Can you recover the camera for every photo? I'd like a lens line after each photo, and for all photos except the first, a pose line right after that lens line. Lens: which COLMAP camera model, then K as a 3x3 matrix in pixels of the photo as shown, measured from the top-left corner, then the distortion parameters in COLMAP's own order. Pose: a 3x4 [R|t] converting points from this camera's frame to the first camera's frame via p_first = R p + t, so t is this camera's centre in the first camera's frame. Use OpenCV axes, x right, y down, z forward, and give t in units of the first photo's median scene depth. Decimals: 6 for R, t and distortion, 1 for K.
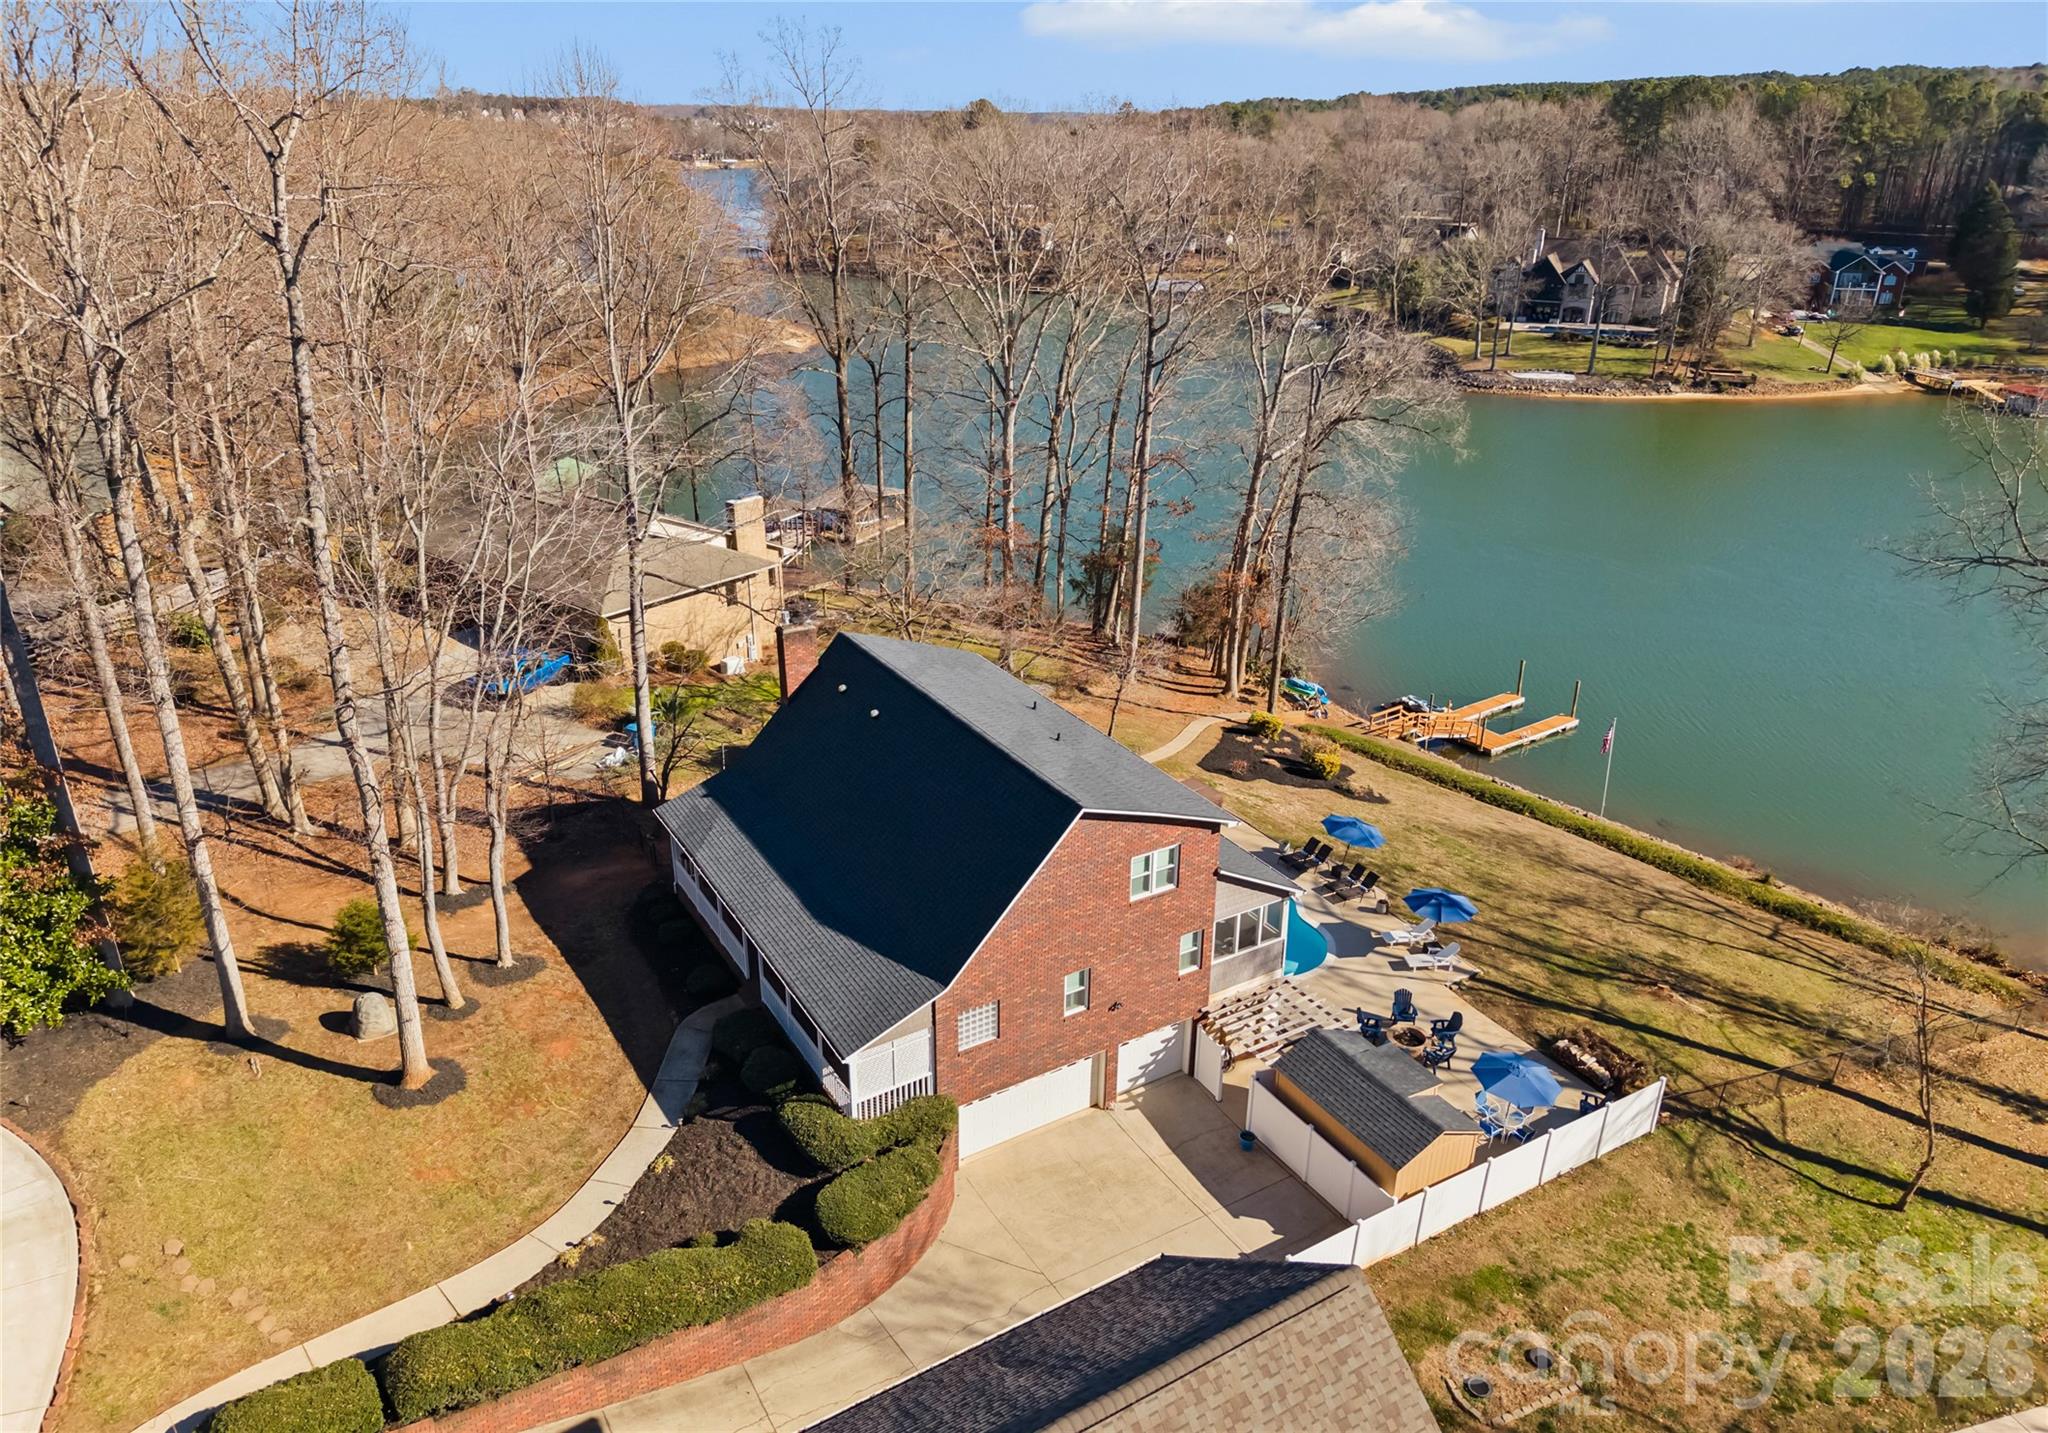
lens RADIAL K [[1387.5, 0, 1045.5], [0, 1387.5, 669.5], [0, 0, 1]] dist [0.016903, -0.003193]
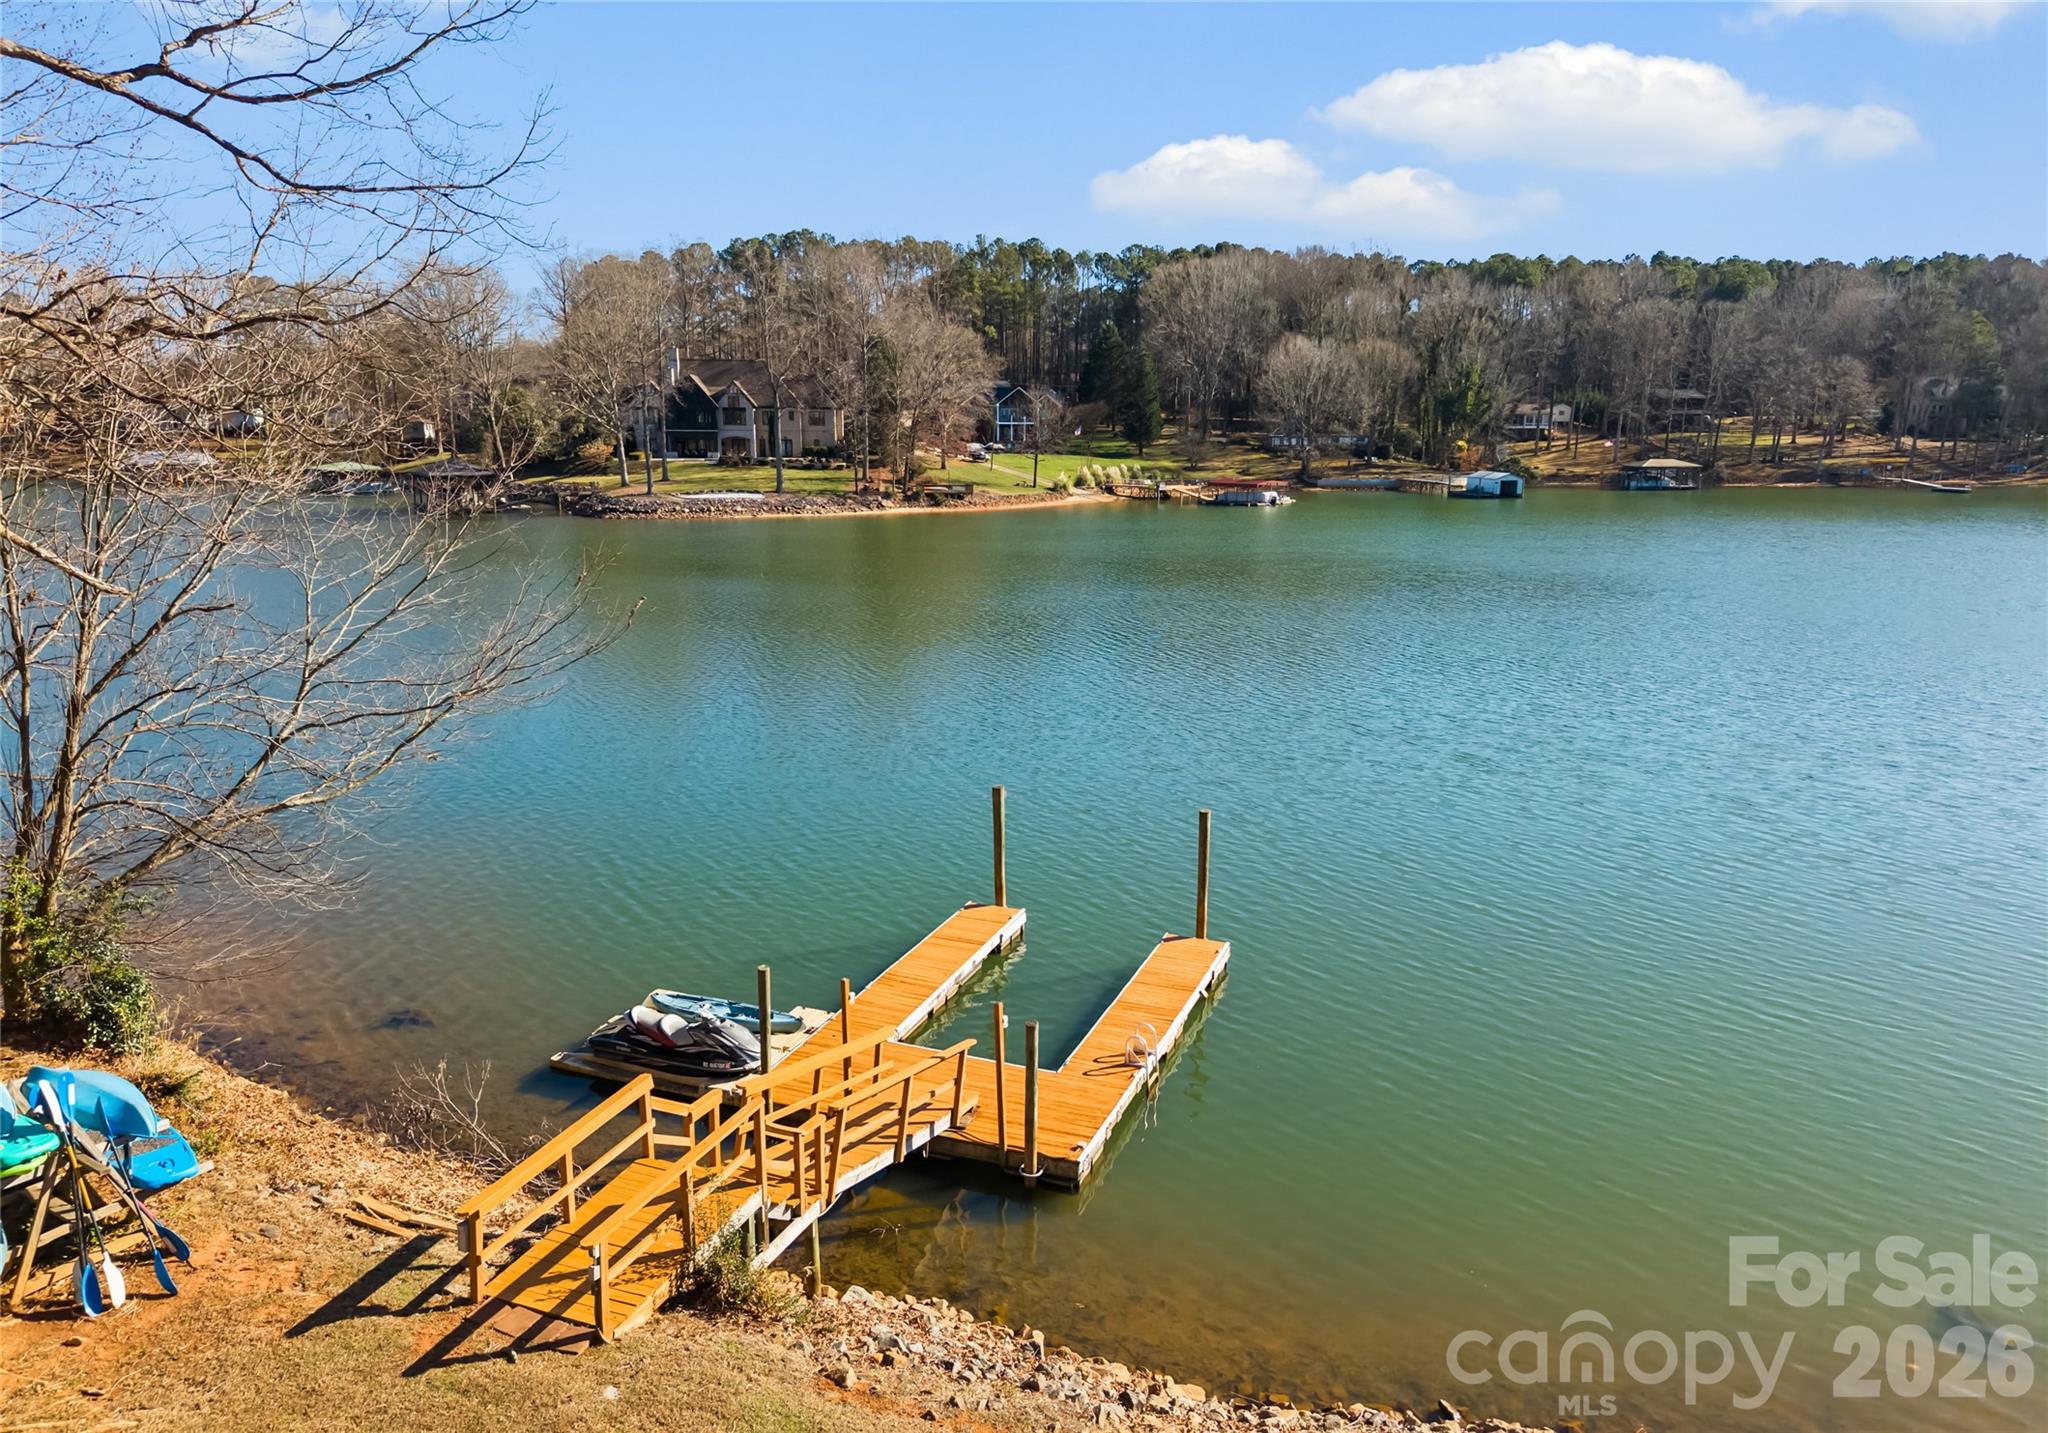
lens RADIAL K [[1387.5, 0, 1025.7], [0, 1387.5, 719.4], [0, 0, 1]] dist [0.016903, -0.003193]
pose [[0.832608, -0.132710, 0.537728, 0.083332], [0.215255, 0.972082, -0.093389, 0.003654], [-0.510323, 0.193505, 0.837930, 0.328574]]
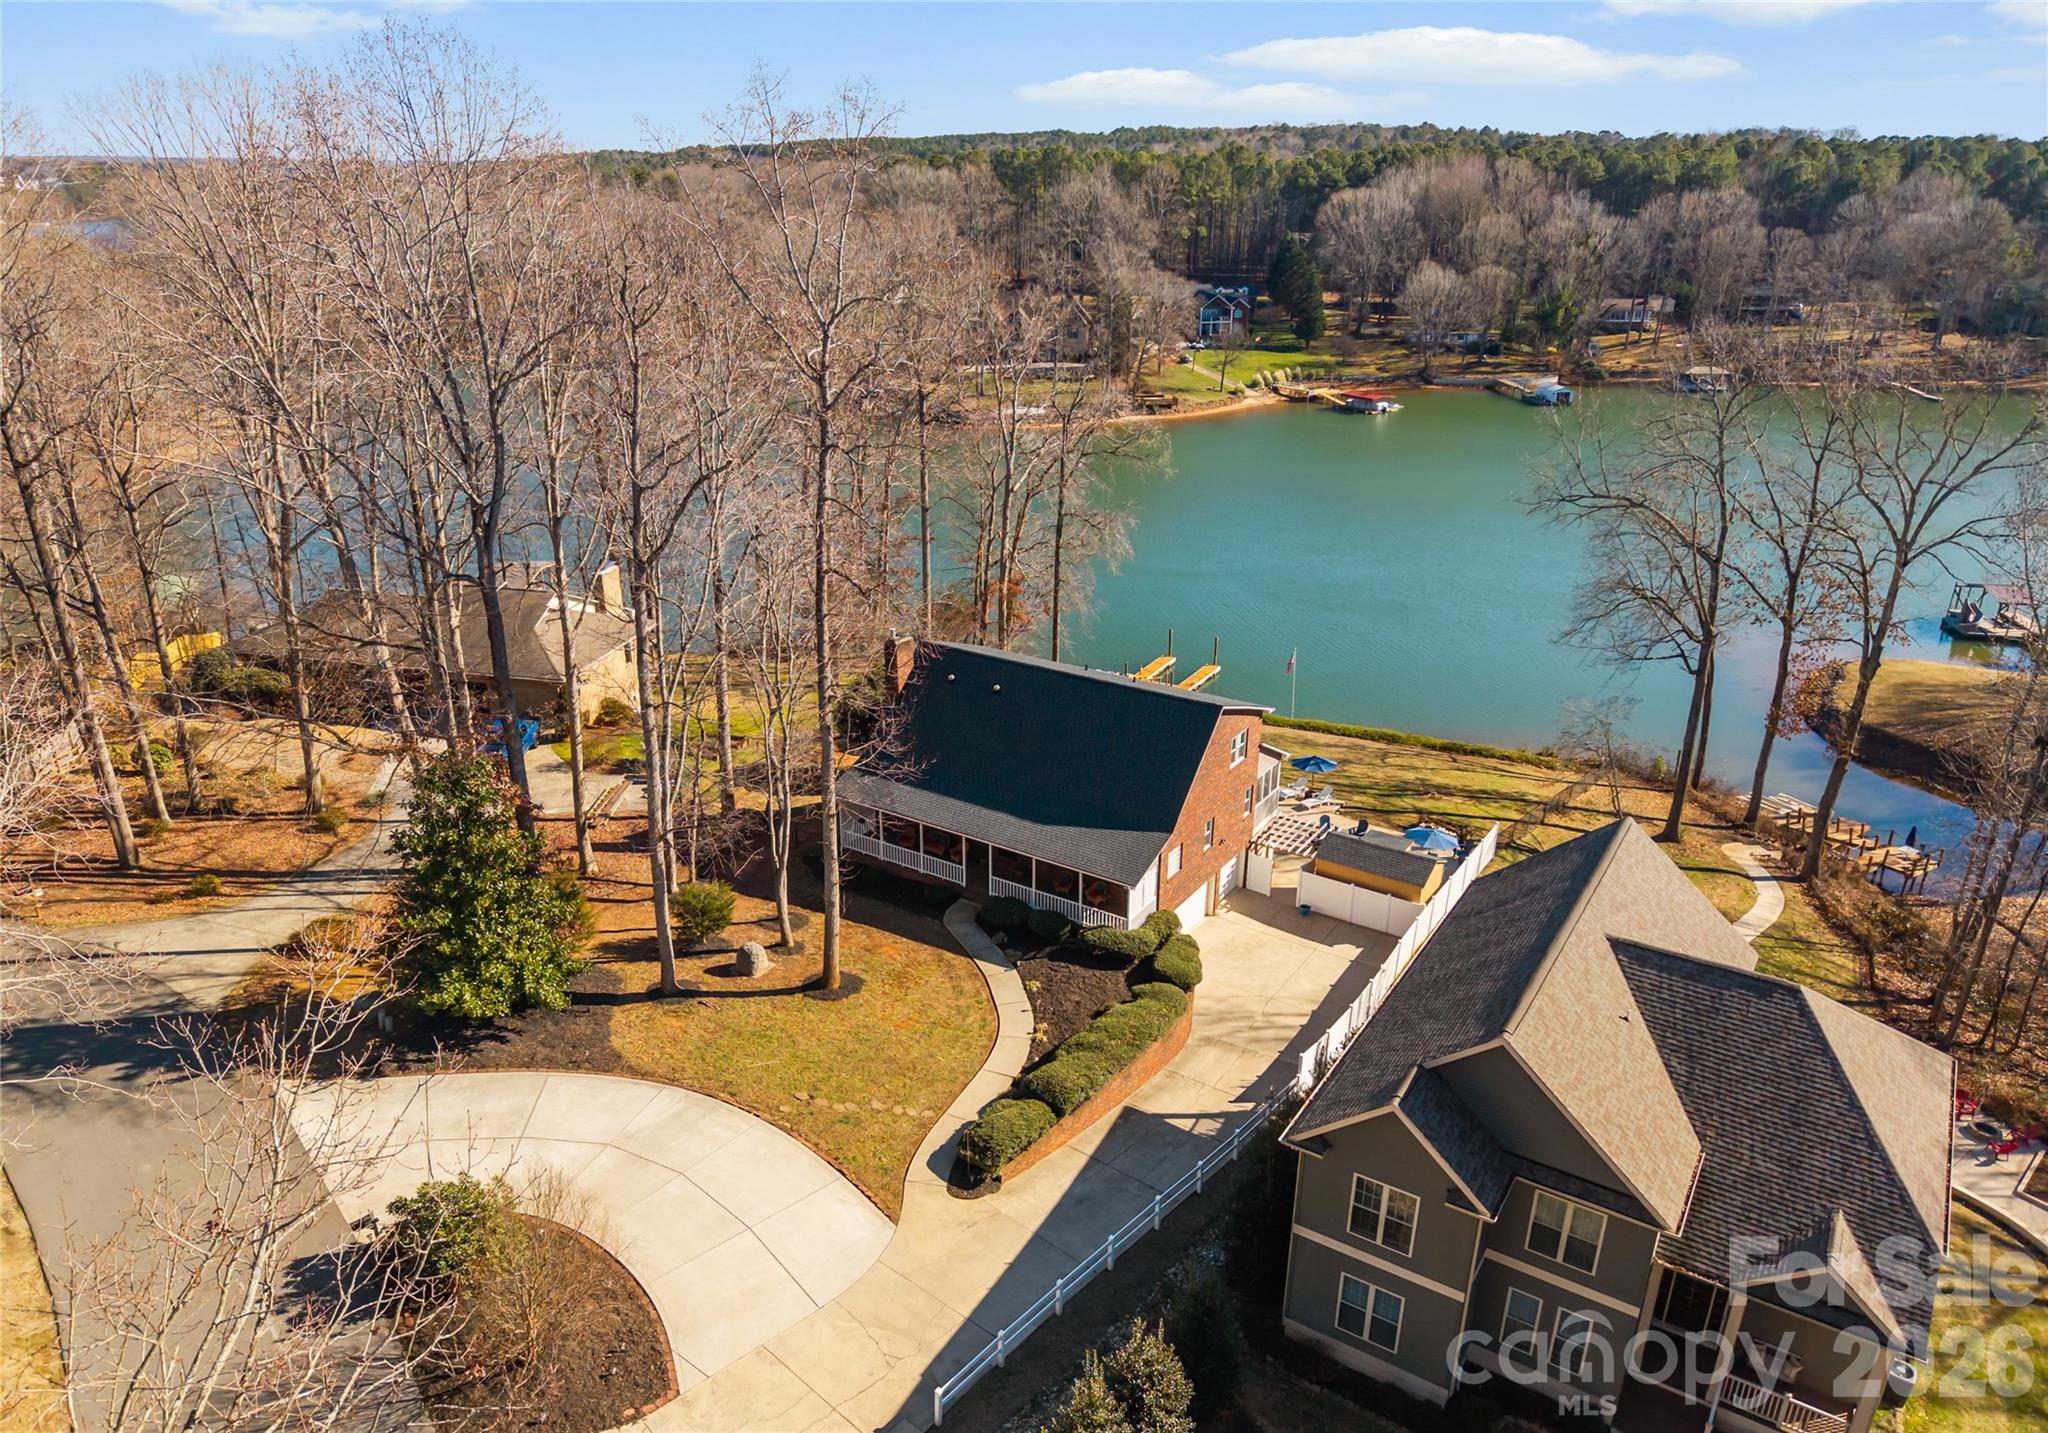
lens RADIAL K [[1387.5, 0, 1029.6], [0, 1387.5, 717.2], [0, 0, 1]] dist [0.016903, -0.003193]
pose [[0.903793, -0.165659, 0.394608, -0.133195], [0.166230, 0.985534, 0.033009, 0.004134], [-0.394368, 0.035762, 0.918257, -0.059372]]
